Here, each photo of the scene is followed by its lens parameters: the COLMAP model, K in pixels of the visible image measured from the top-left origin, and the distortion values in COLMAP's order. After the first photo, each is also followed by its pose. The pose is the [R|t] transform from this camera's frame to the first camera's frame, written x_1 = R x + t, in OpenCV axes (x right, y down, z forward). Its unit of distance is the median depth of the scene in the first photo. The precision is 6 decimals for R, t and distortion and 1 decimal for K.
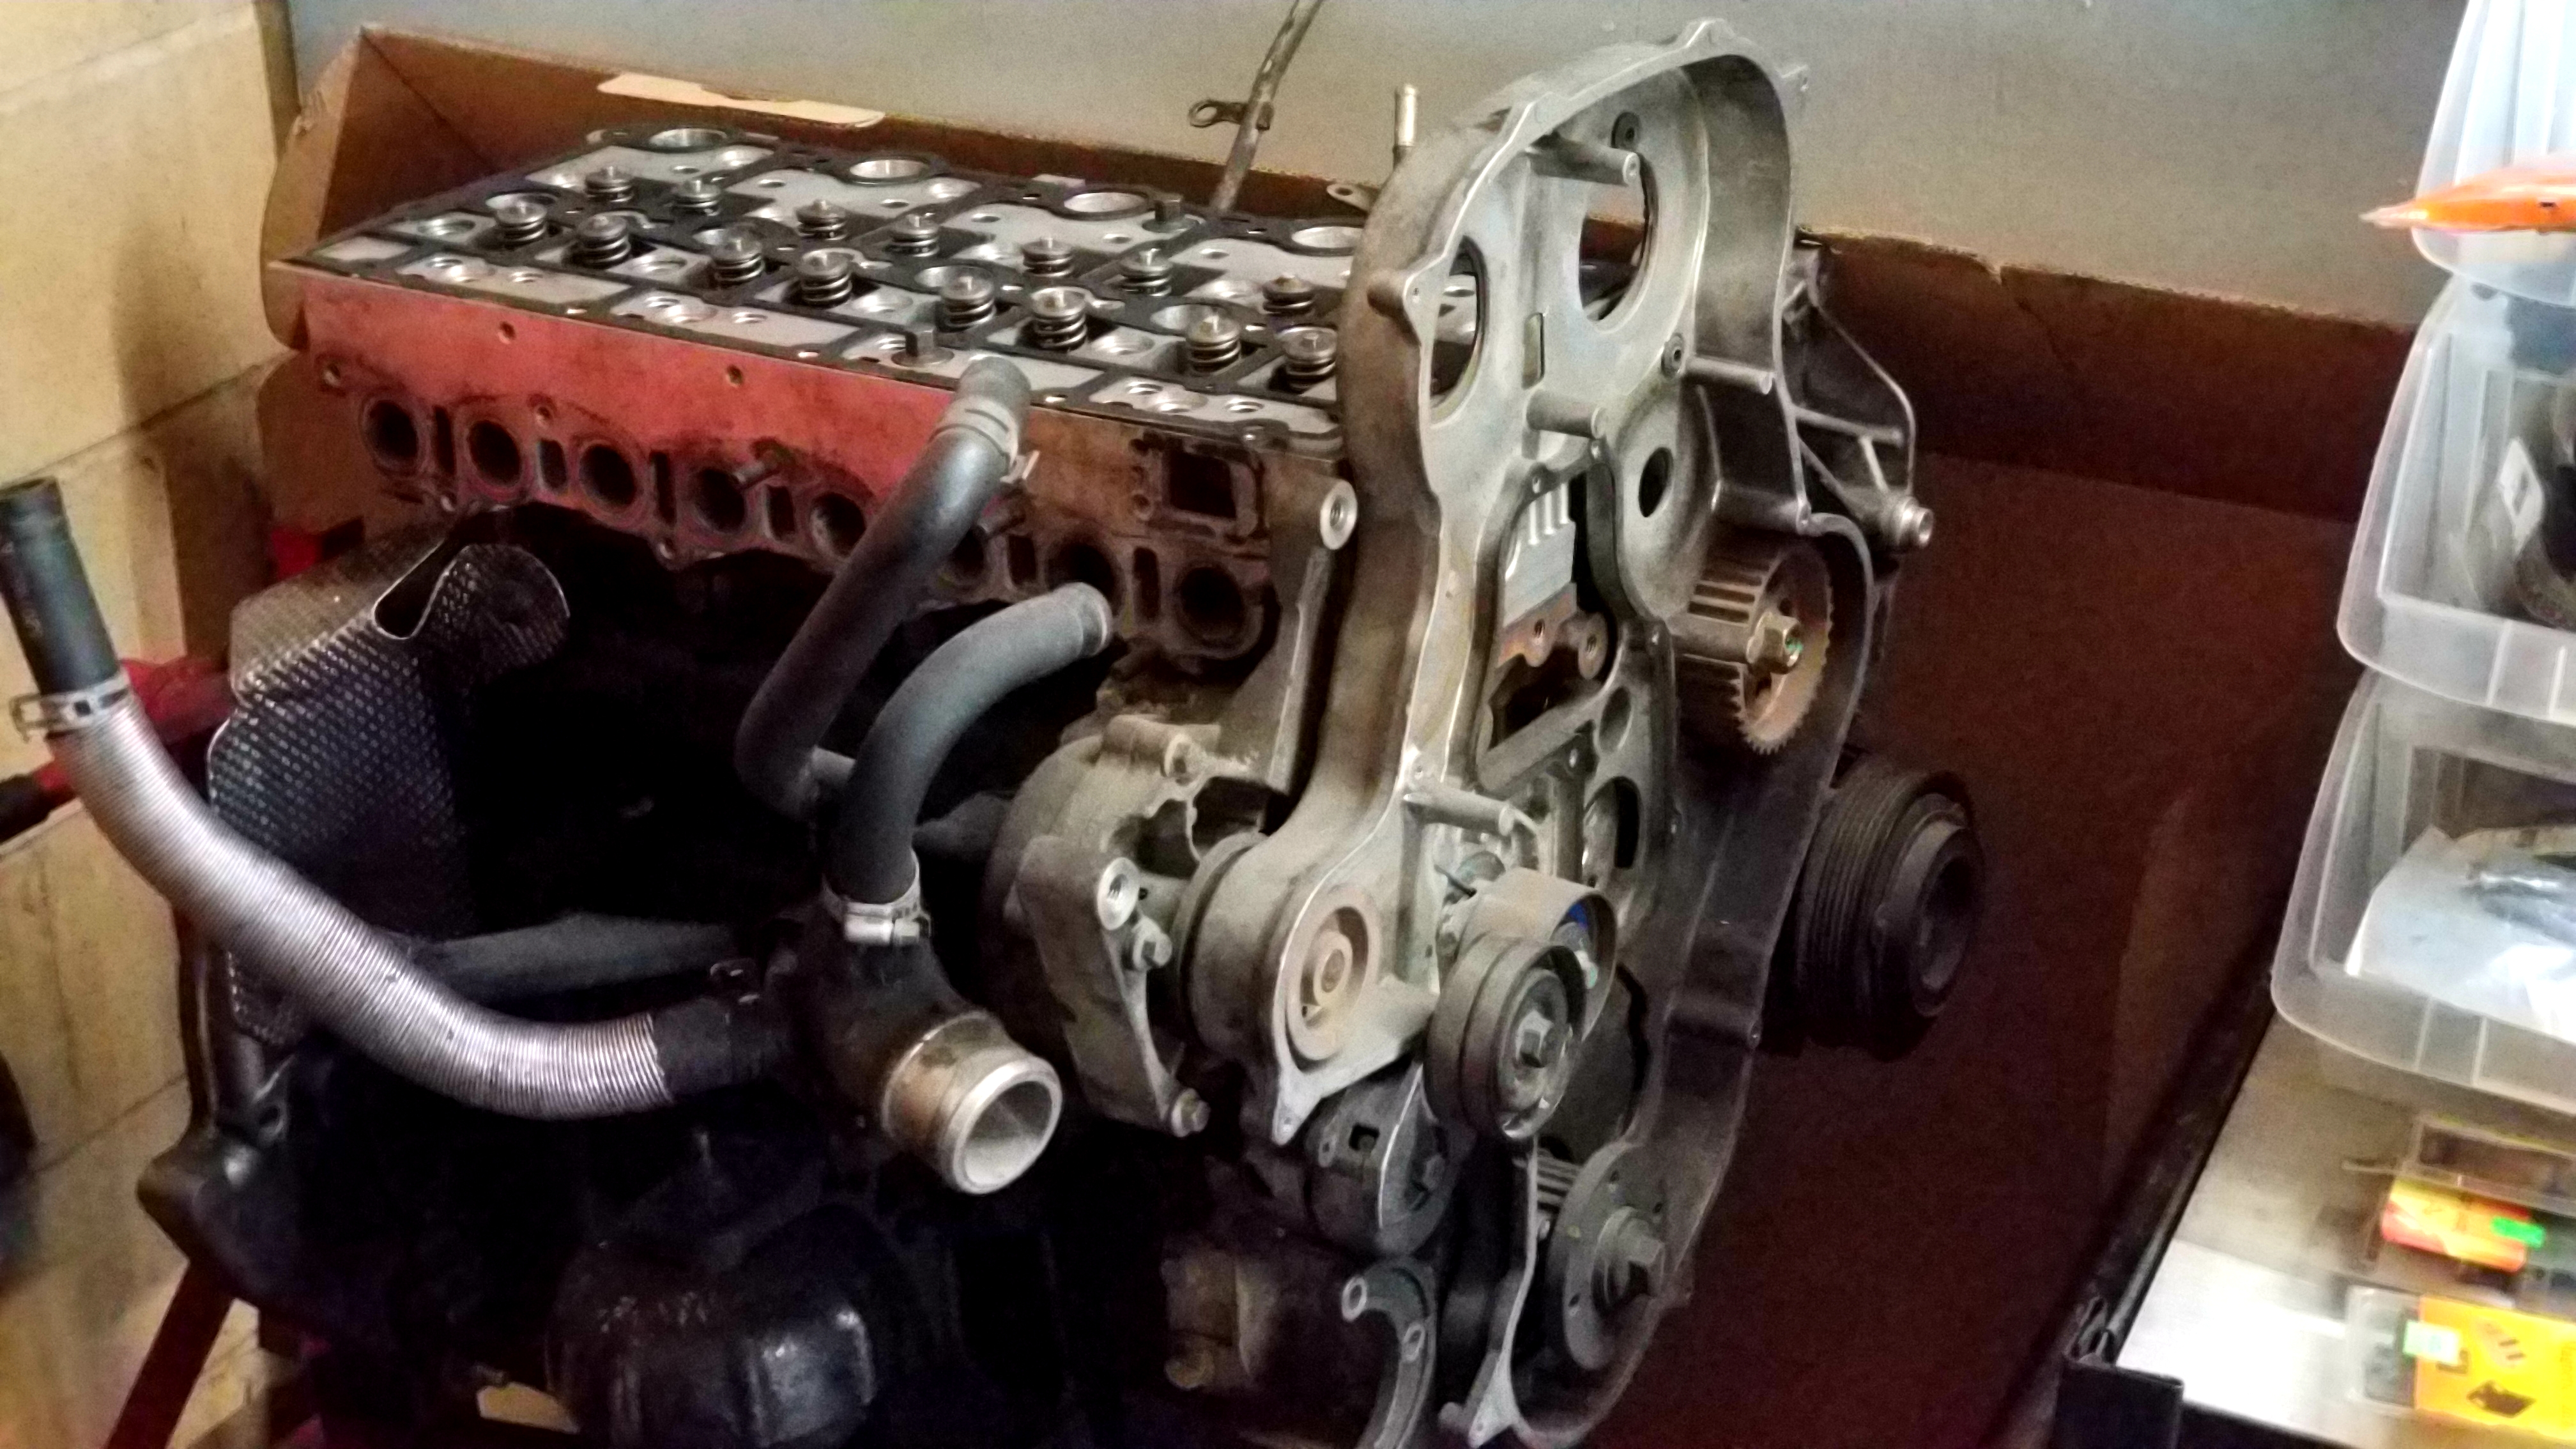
lens RADIAL K [[3728.3, 0, 1288.0], [0, 3728.3, 724.5], [0, 0, 1]] dist [0.109666, 0.166823]
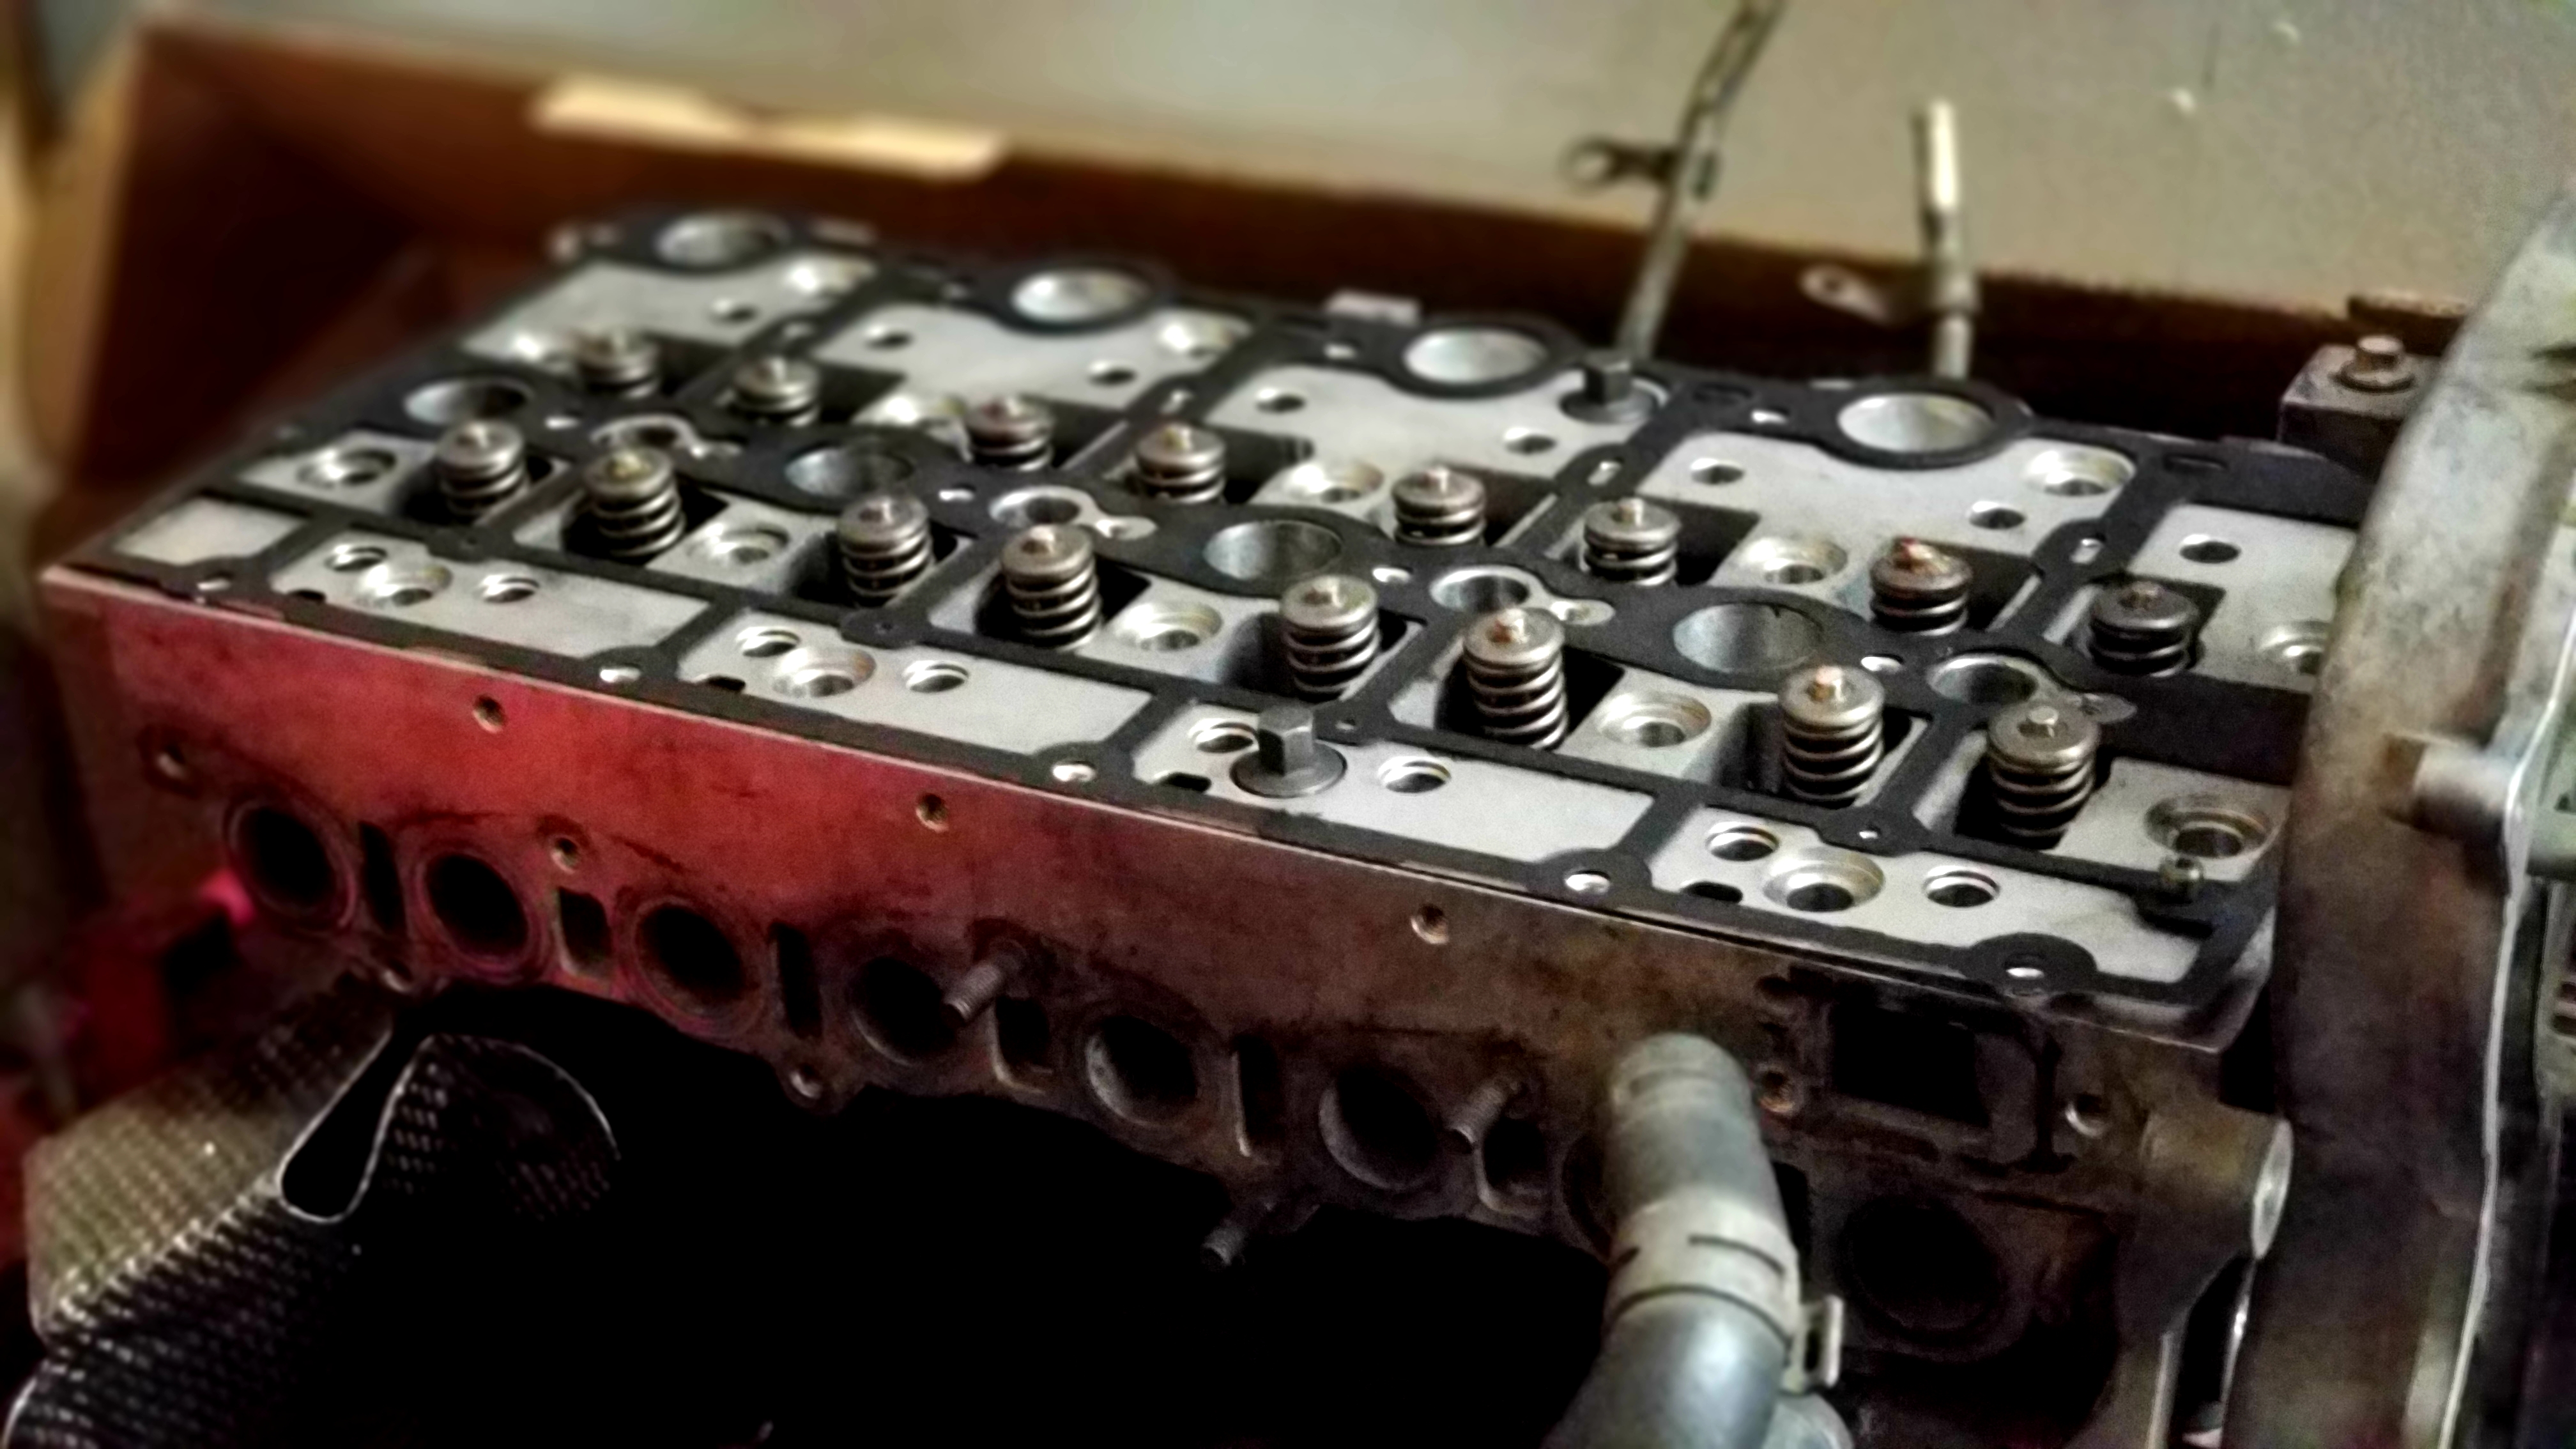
lens RADIAL K [[3728.3, 0, 1288.0], [0, 3728.3, 724.5], [0, 0, 1]] dist [0.109666, 0.166823]
pose [[0.996776, -0.065174, 0.046789, -0.112918], [0.060743, 0.994035, 0.090577, -0.141538], [-0.052413, -0.087443, 0.994790, 0.428557]]
